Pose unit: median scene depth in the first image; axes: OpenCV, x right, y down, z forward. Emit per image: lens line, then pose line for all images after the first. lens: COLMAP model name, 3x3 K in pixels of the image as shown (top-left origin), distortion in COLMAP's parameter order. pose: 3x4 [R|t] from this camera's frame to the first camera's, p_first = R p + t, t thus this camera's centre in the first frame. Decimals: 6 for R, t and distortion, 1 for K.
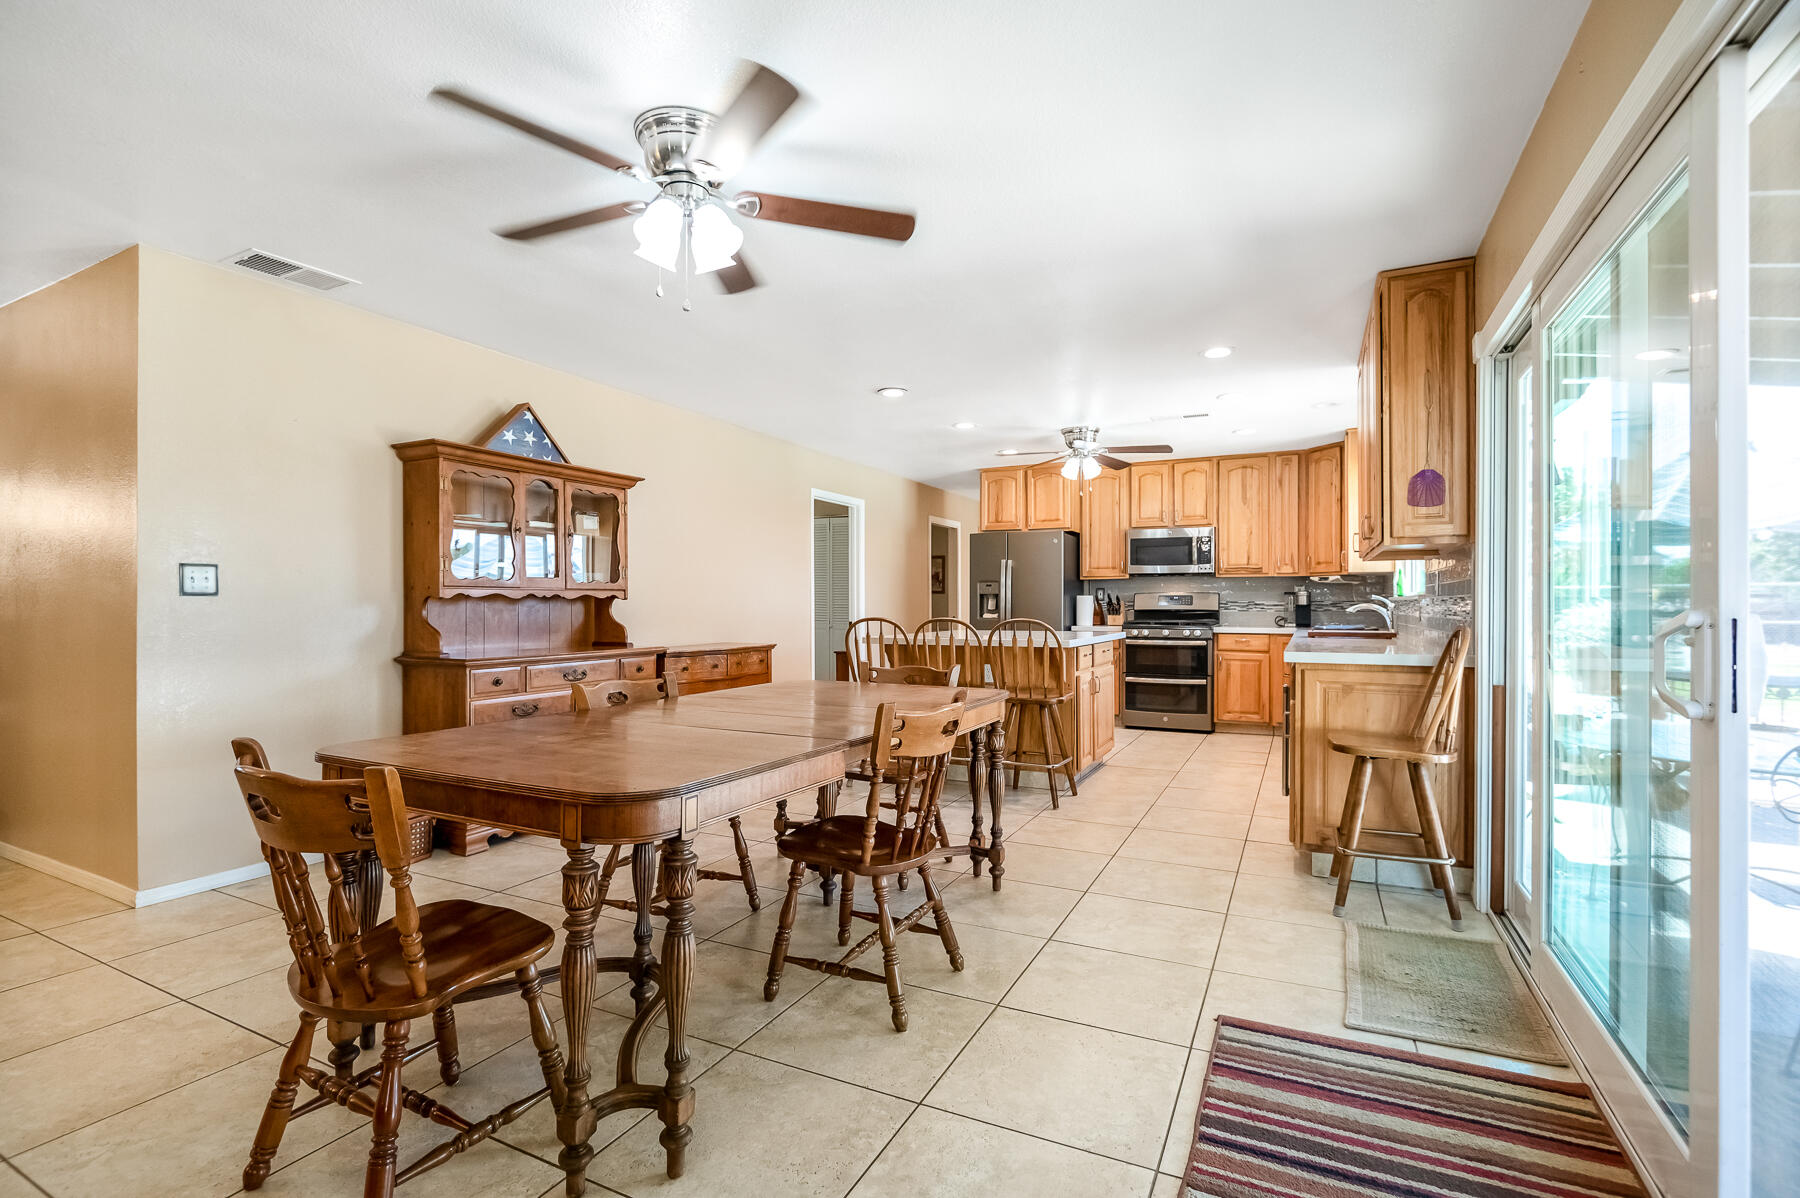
lens RADIAL K [[834.6, 0, 889.3], [0, 834.6, 598.7], [0, 0, 1]] dist [-0.012906, -0.004154]
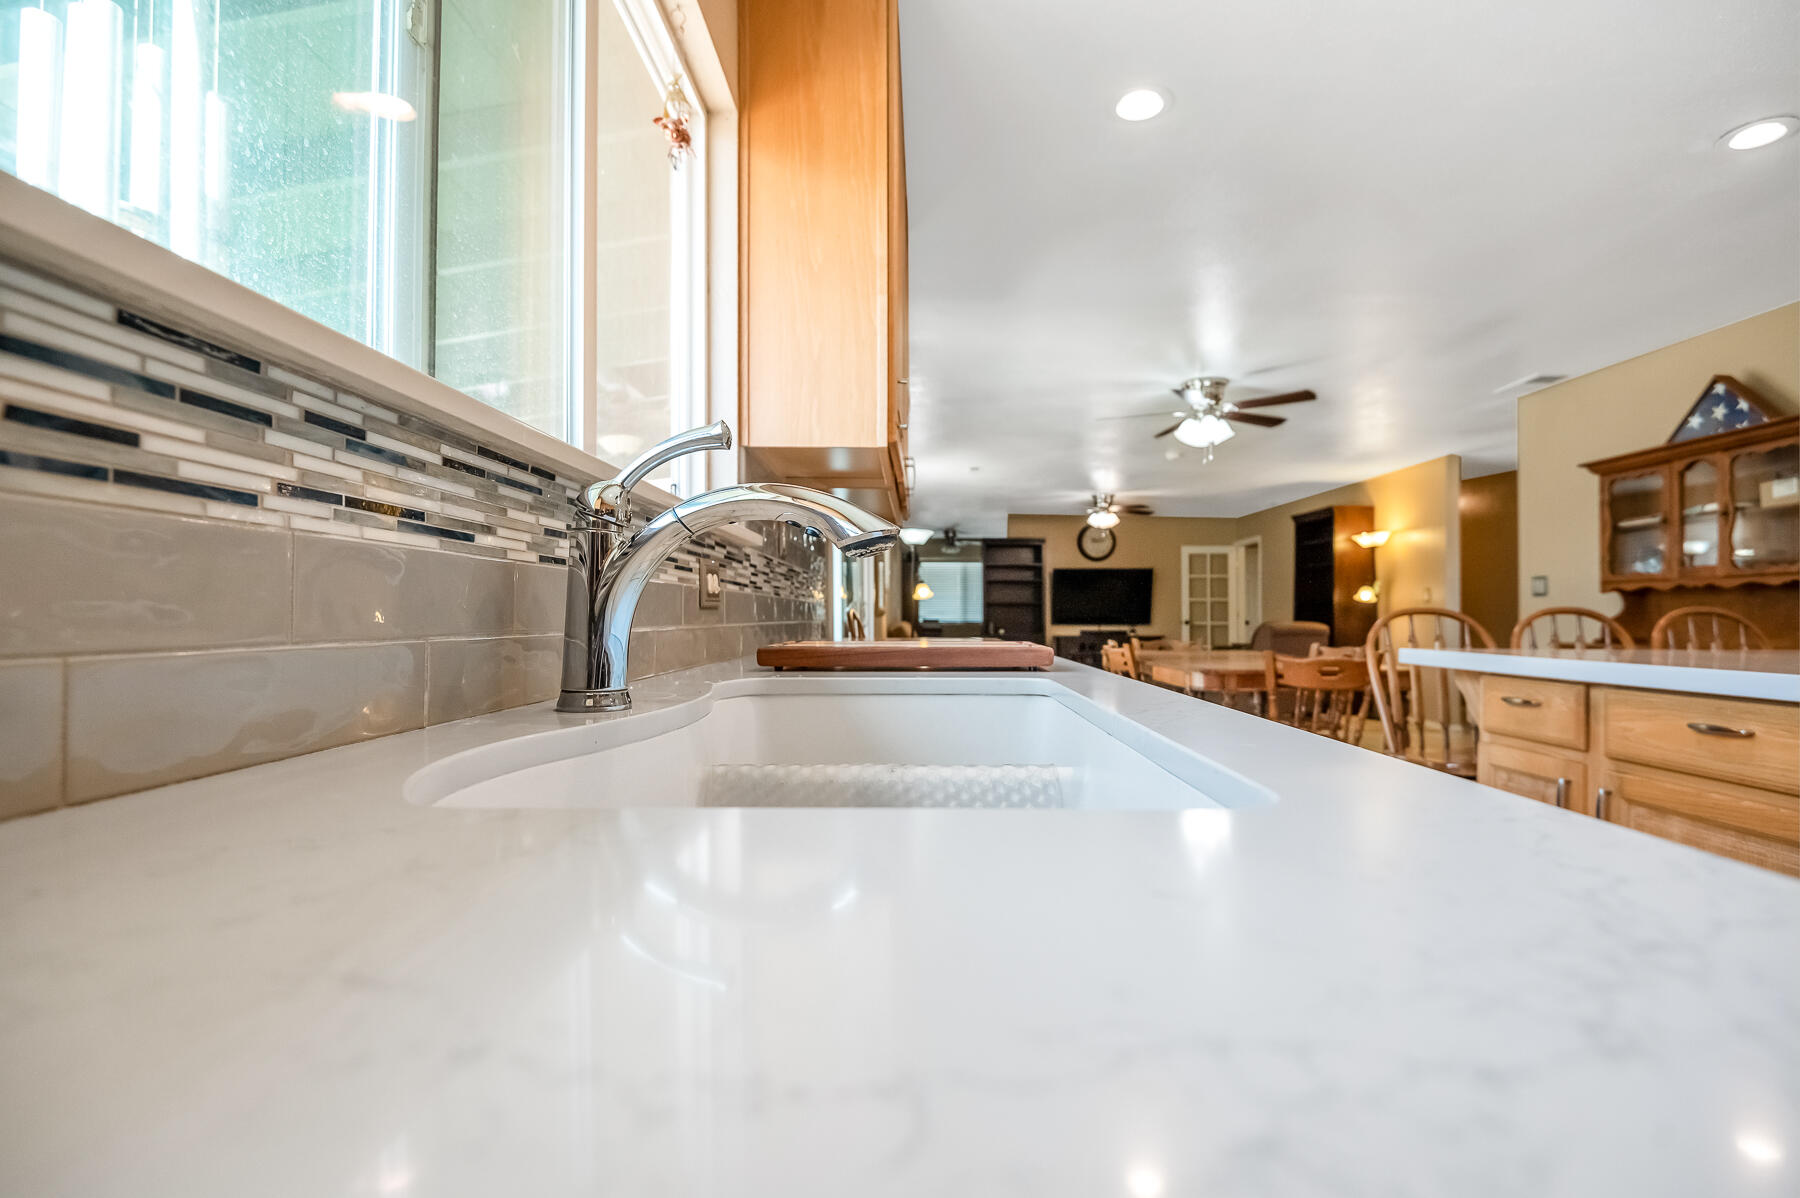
lens RADIAL K [[834.6, 0, 944.0], [0, 834.6, 616.8], [0, 0, 1]] dist [-0.012906, -0.004154]
pose [[-0.881284, -0.001837, -0.472584, 0.469313], [0.001005, 0.999983, -0.005760, 0.020437], [0.472586, -0.005551, -0.881267, 0.873681]]
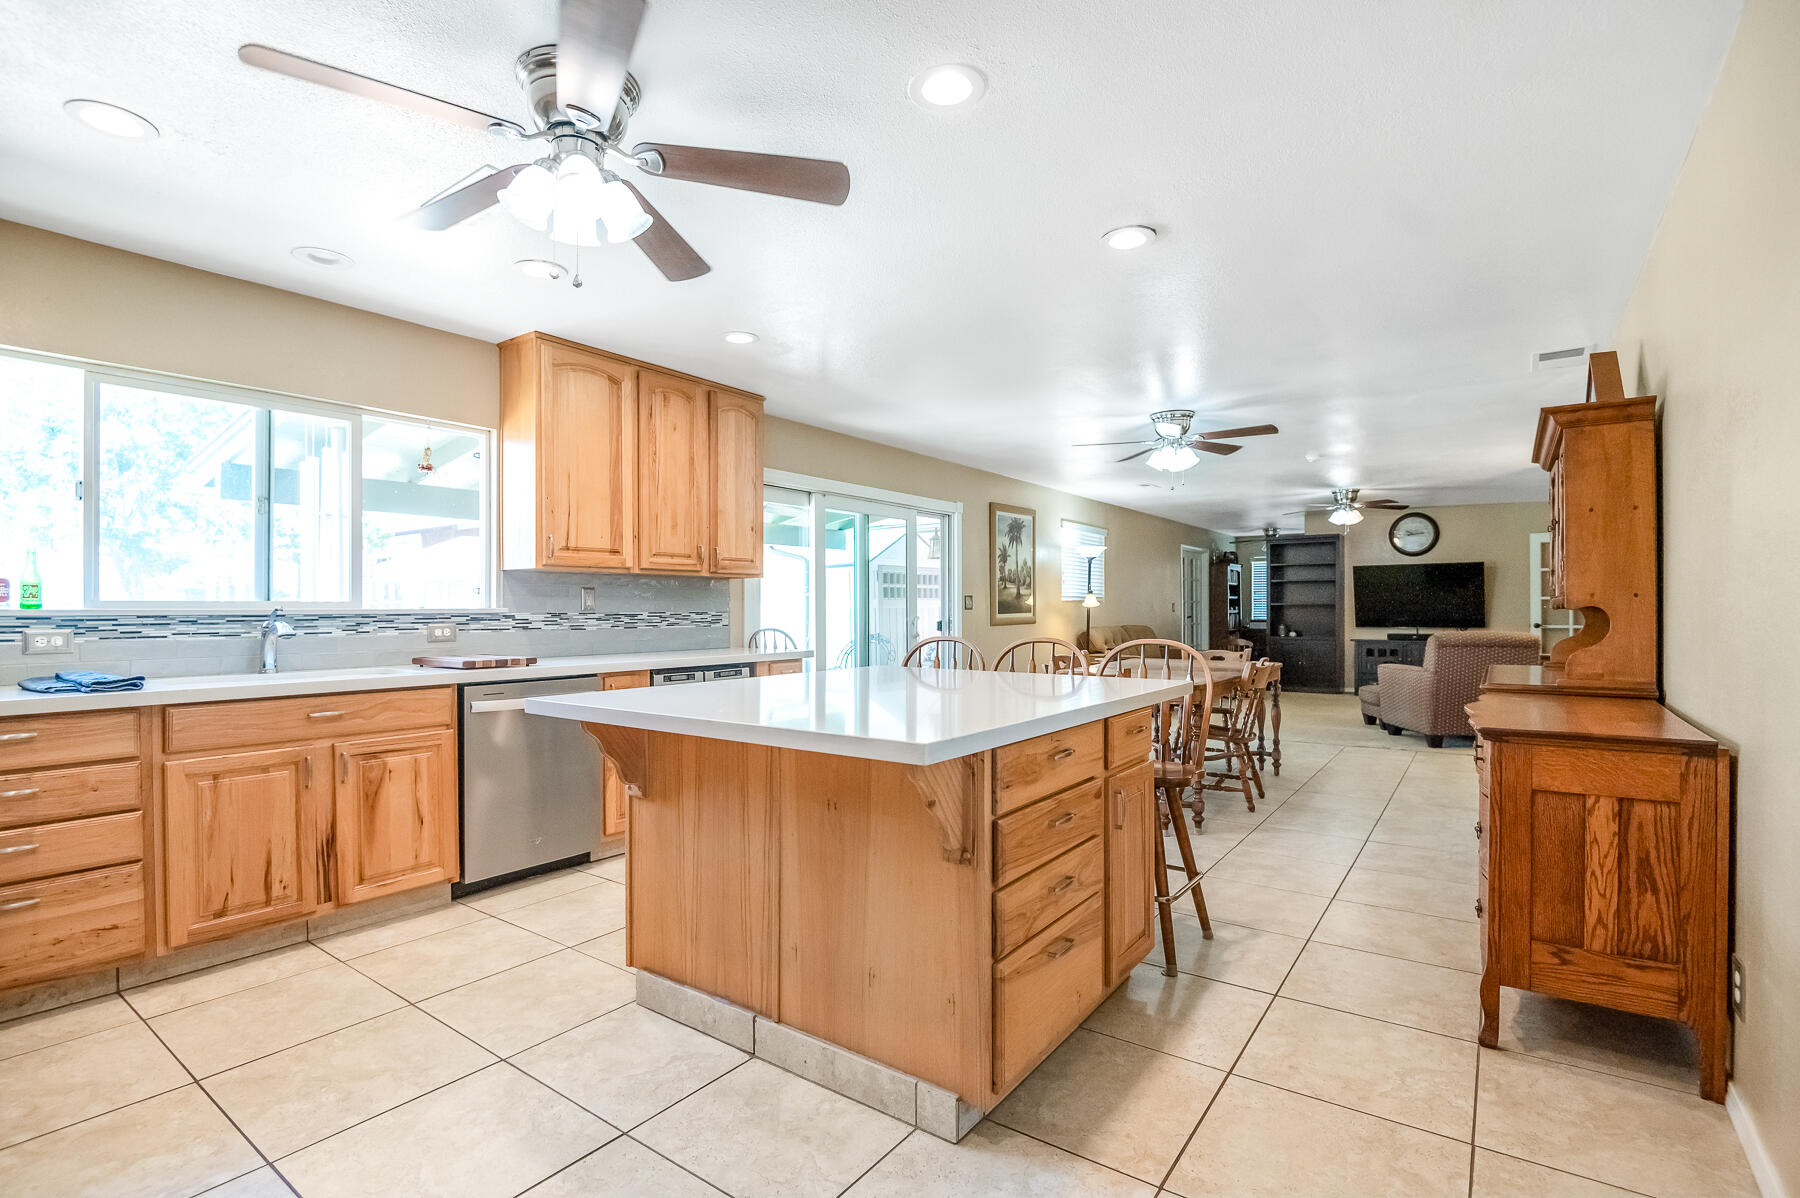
lens RADIAL K [[834.6, 0, 907.6], [0, 834.6, 591.9], [0, 0, 1]] dist [-0.012906, -0.004154]
pose [[-0.988317, 0.005851, 0.152298, 0.048947], [0.001627, 0.999611, -0.027845, 0.002079], [-0.152402, -0.027272, -0.987942, 1.155121]]
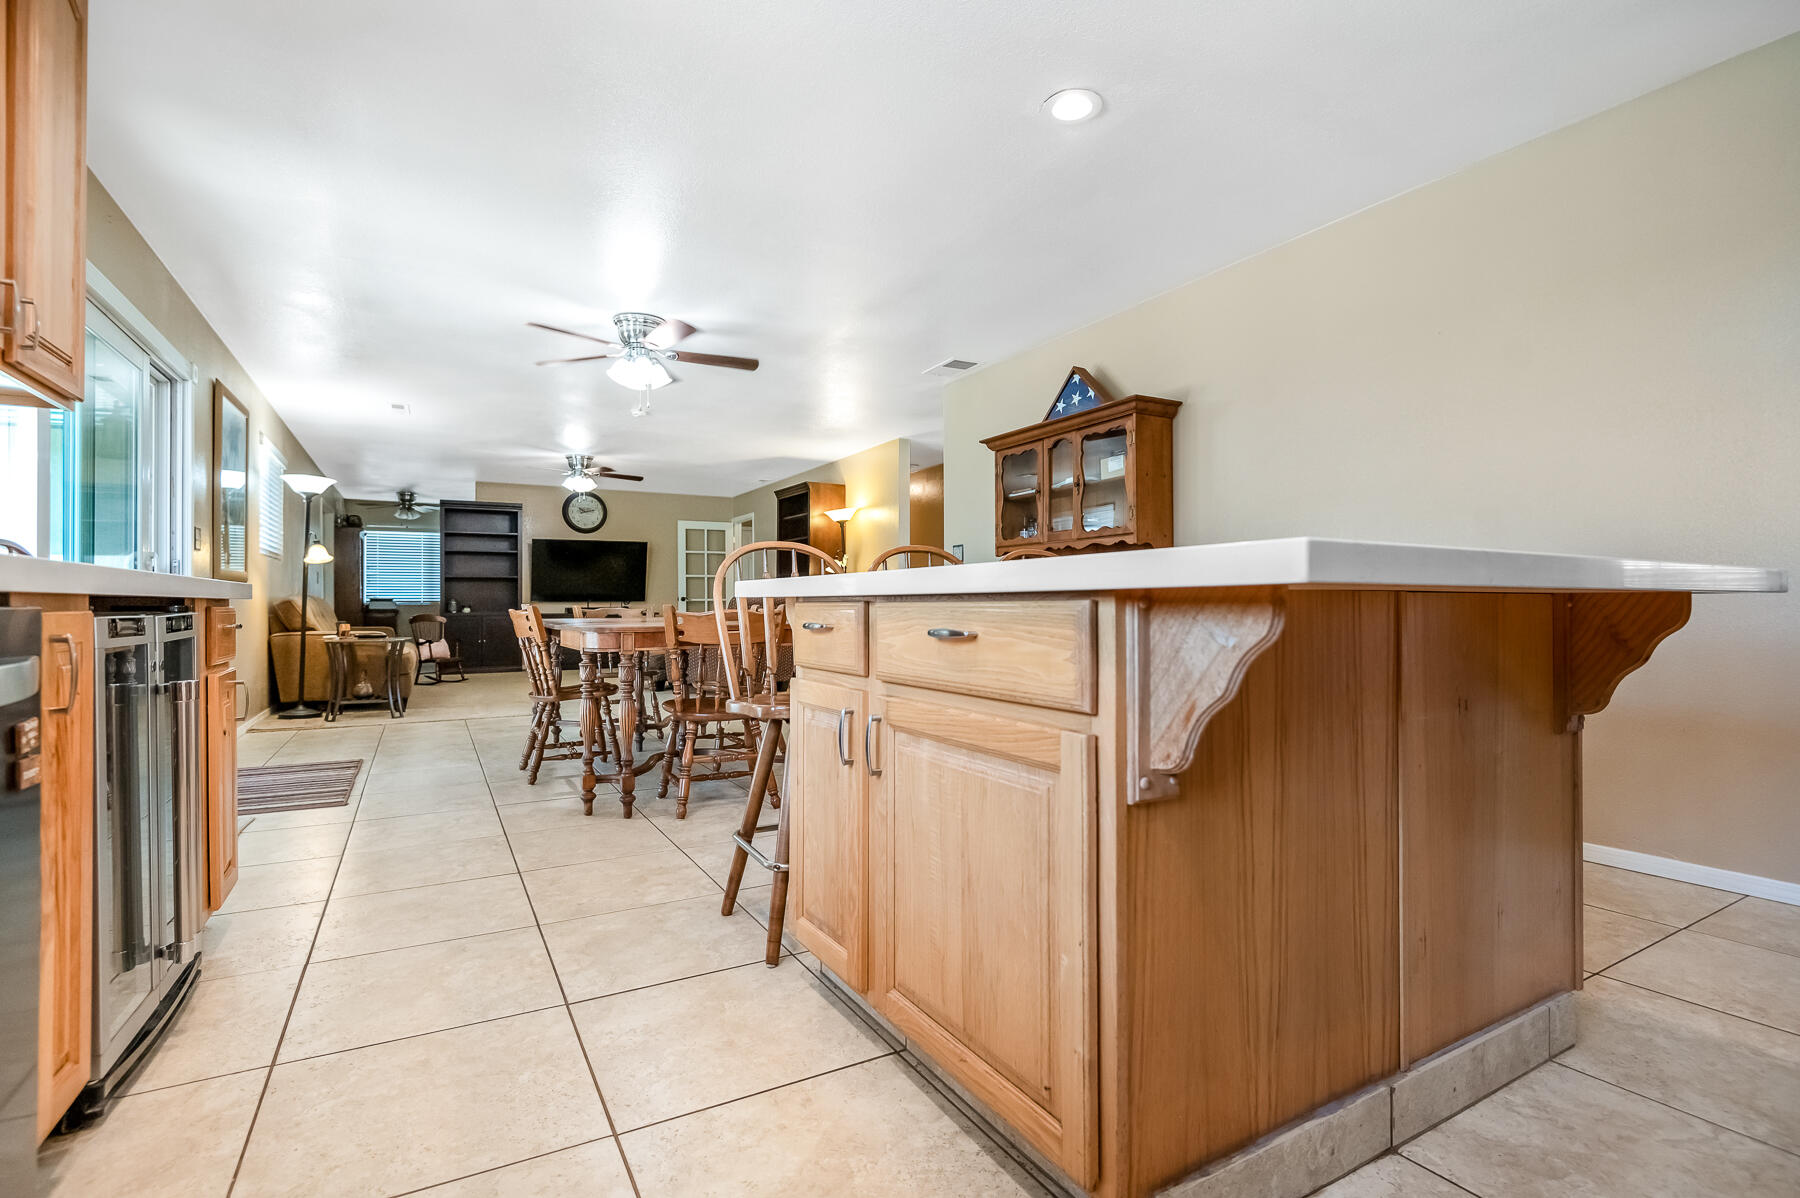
lens RADIAL K [[834.6, 0, 910.0], [0, 834.6, 593.2], [0, 0, 1]] dist [-0.012906, -0.004154]
pose [[-0.544735, -0.012499, -0.838515, 0.357459], [0.005862, 0.999808, -0.018711, 0.042463], [0.838588, -0.015108, -0.544557, 0.875903]]
